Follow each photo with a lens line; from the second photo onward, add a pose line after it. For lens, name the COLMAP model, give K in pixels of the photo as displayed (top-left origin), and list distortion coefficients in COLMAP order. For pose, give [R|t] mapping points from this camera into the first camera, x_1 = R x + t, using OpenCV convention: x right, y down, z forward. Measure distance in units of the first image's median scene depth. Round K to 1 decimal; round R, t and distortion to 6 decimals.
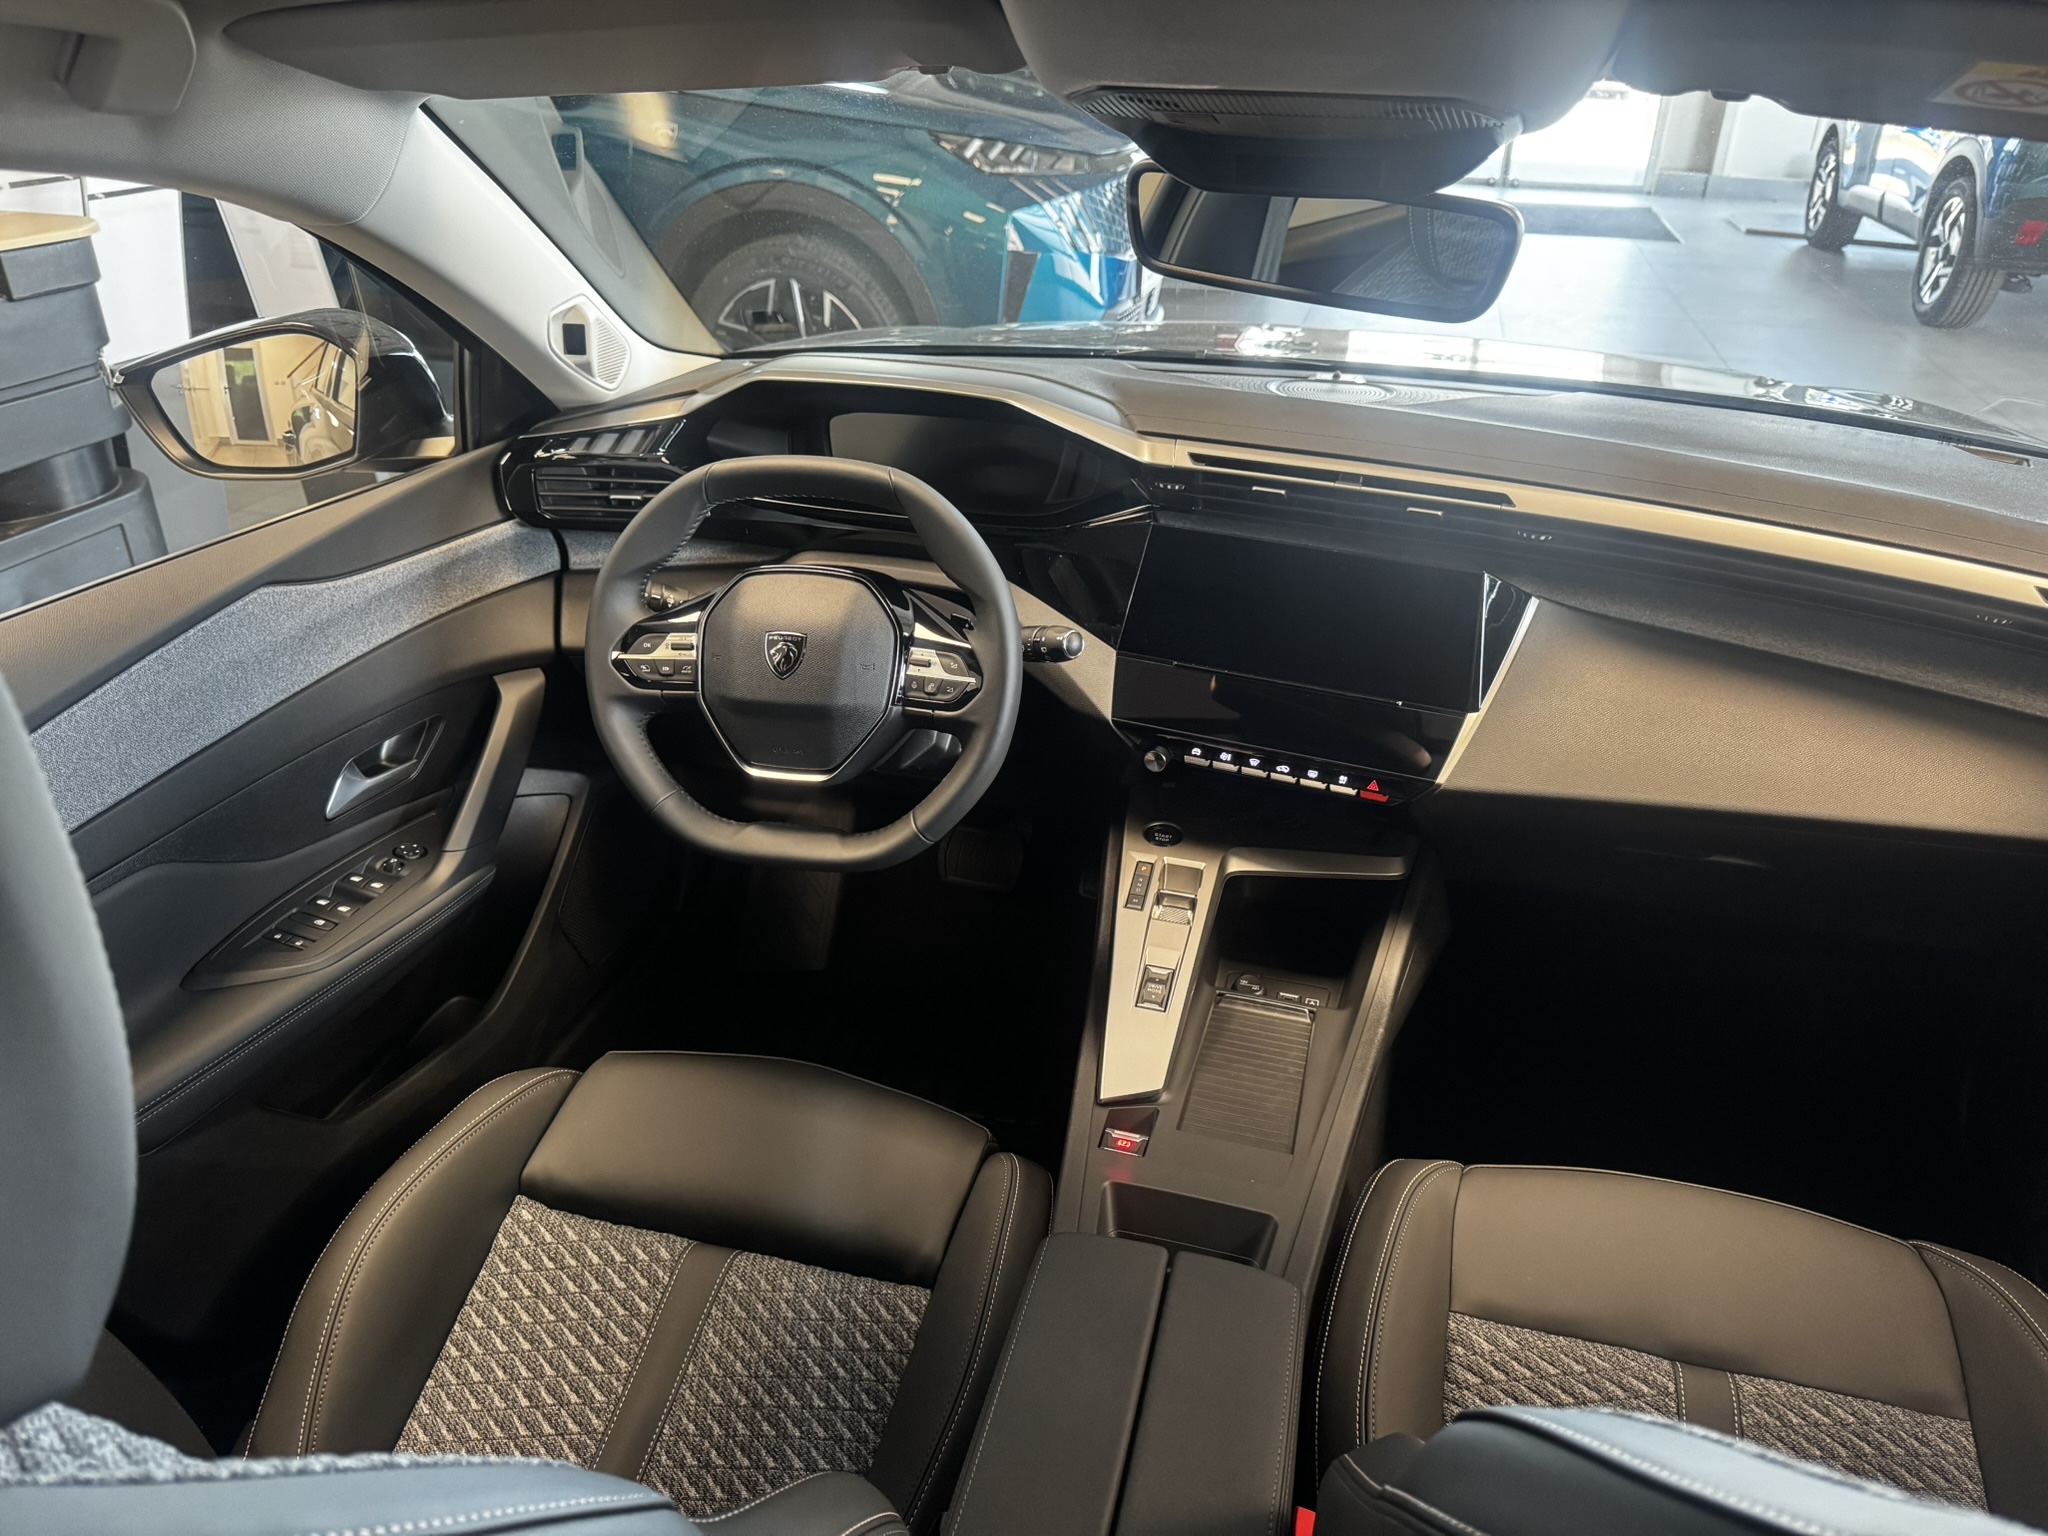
lens RADIAL K [[1448.0, 0, 1024.0], [0, 1448.0, 768.0], [0, 0, 1]] dist [0.041977, -0.091837]
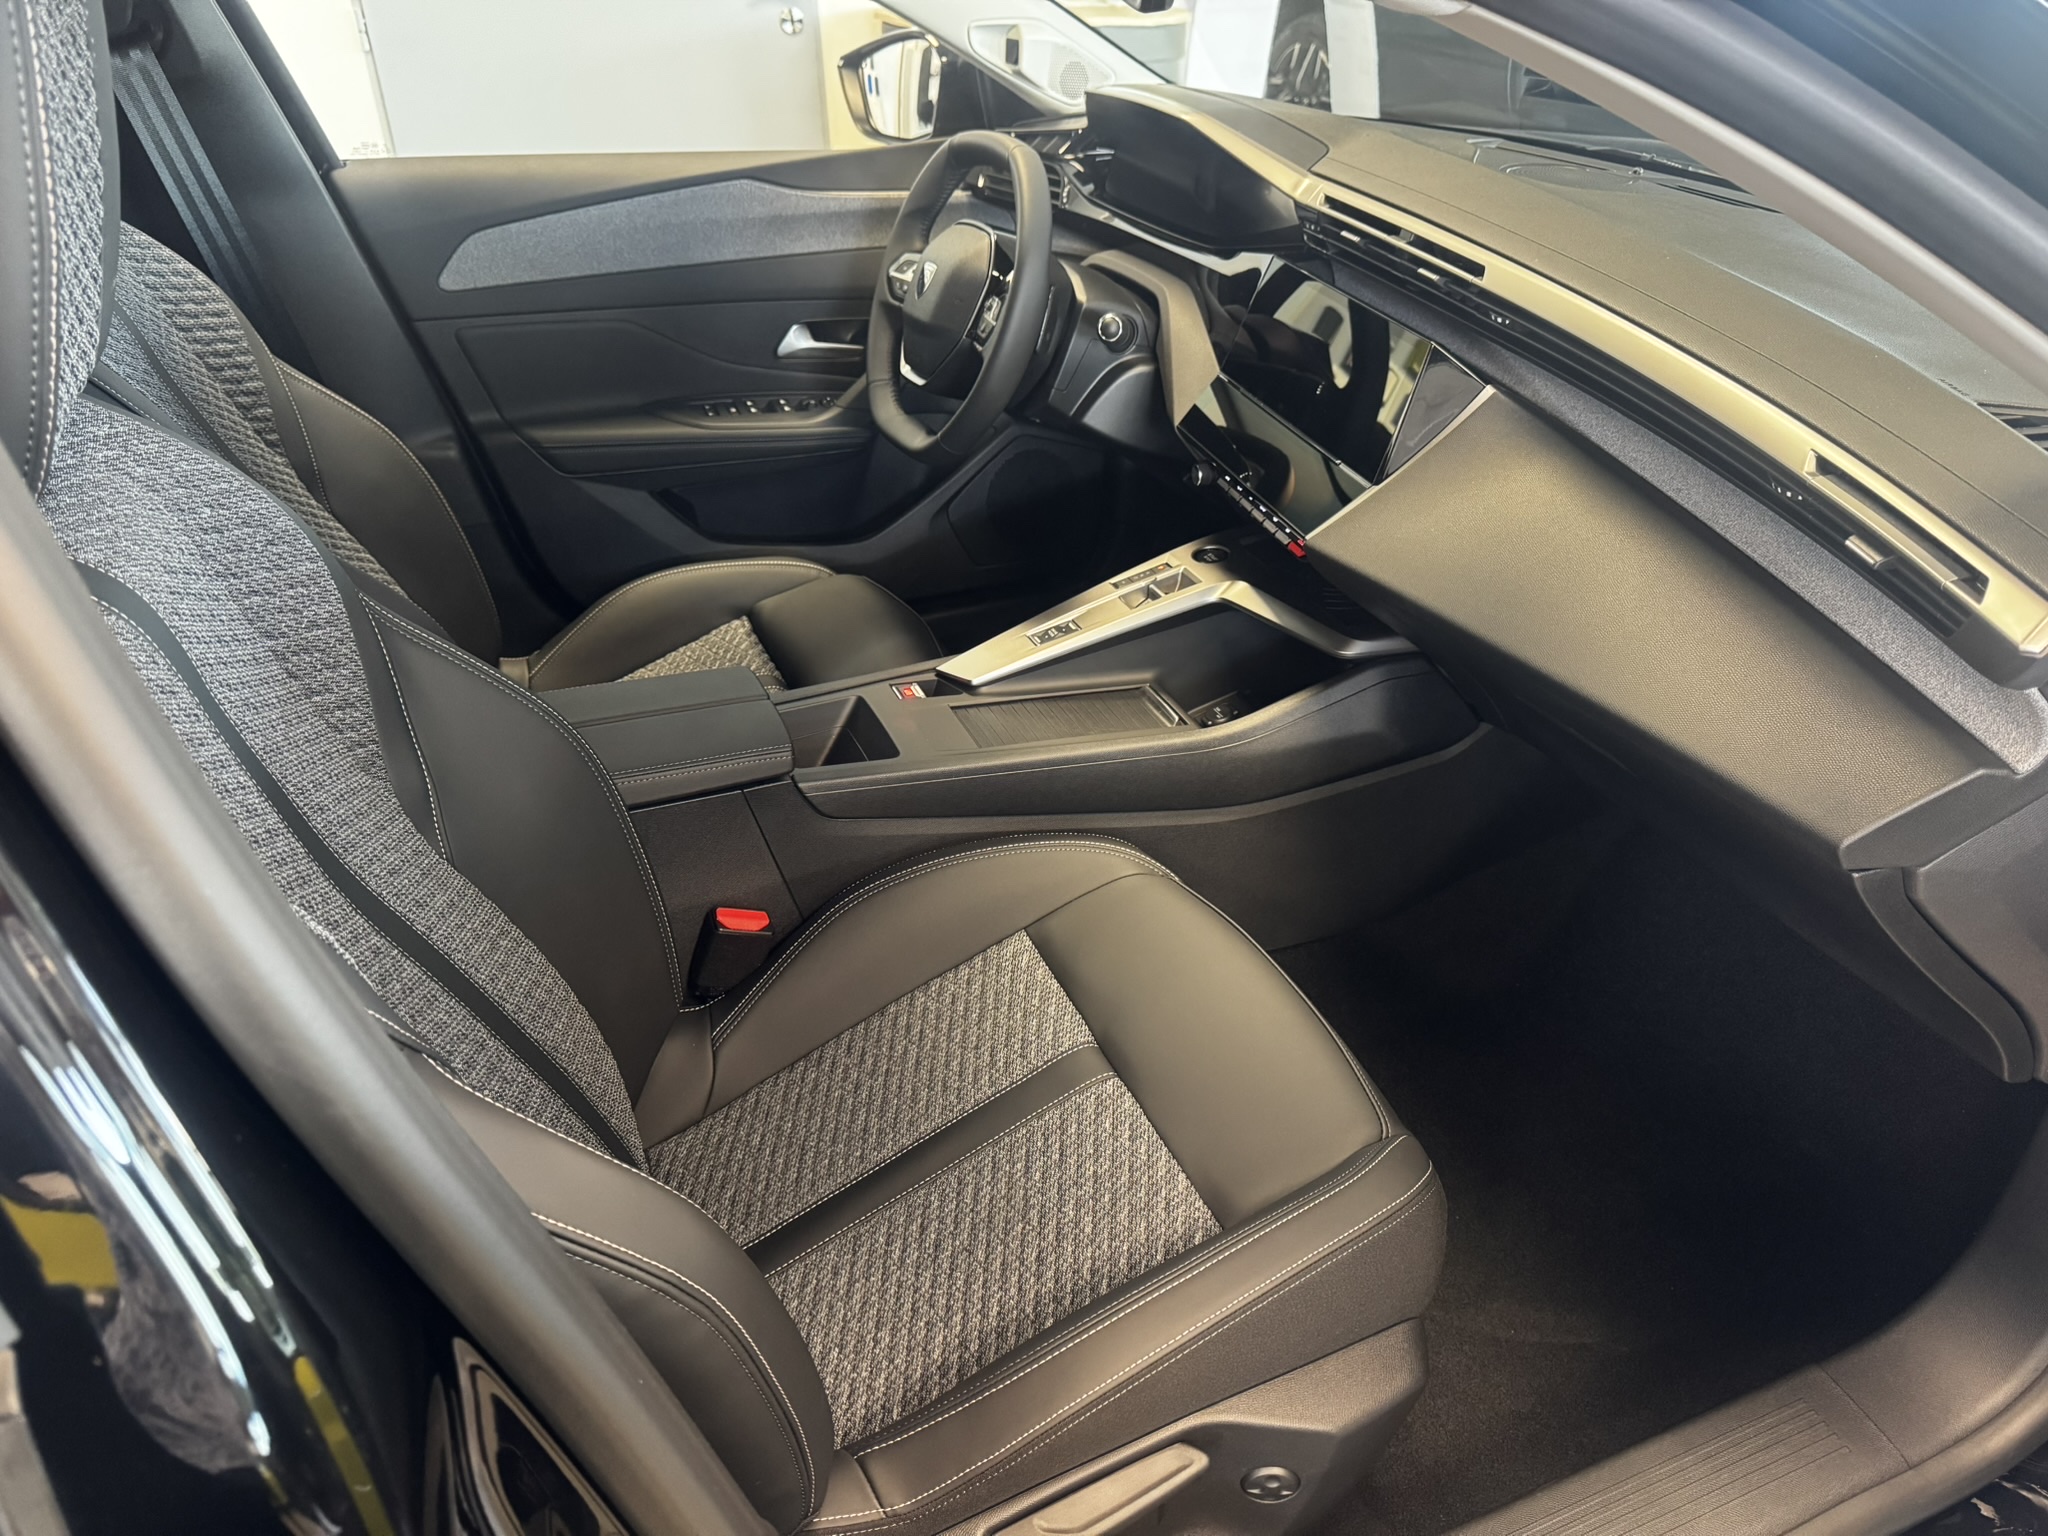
lens RADIAL K [[1448.0, 0, 1024.0], [0, 1448.0, 768.0], [0, 0, 1]] dist [0.041977, -0.091837]
pose [[0.588240, 0.400575, -0.702505, 0.893708], [-0.351577, 0.908985, 0.223920, -0.002438], [0.728264, 0.115266, 0.675534, 0.190961]]
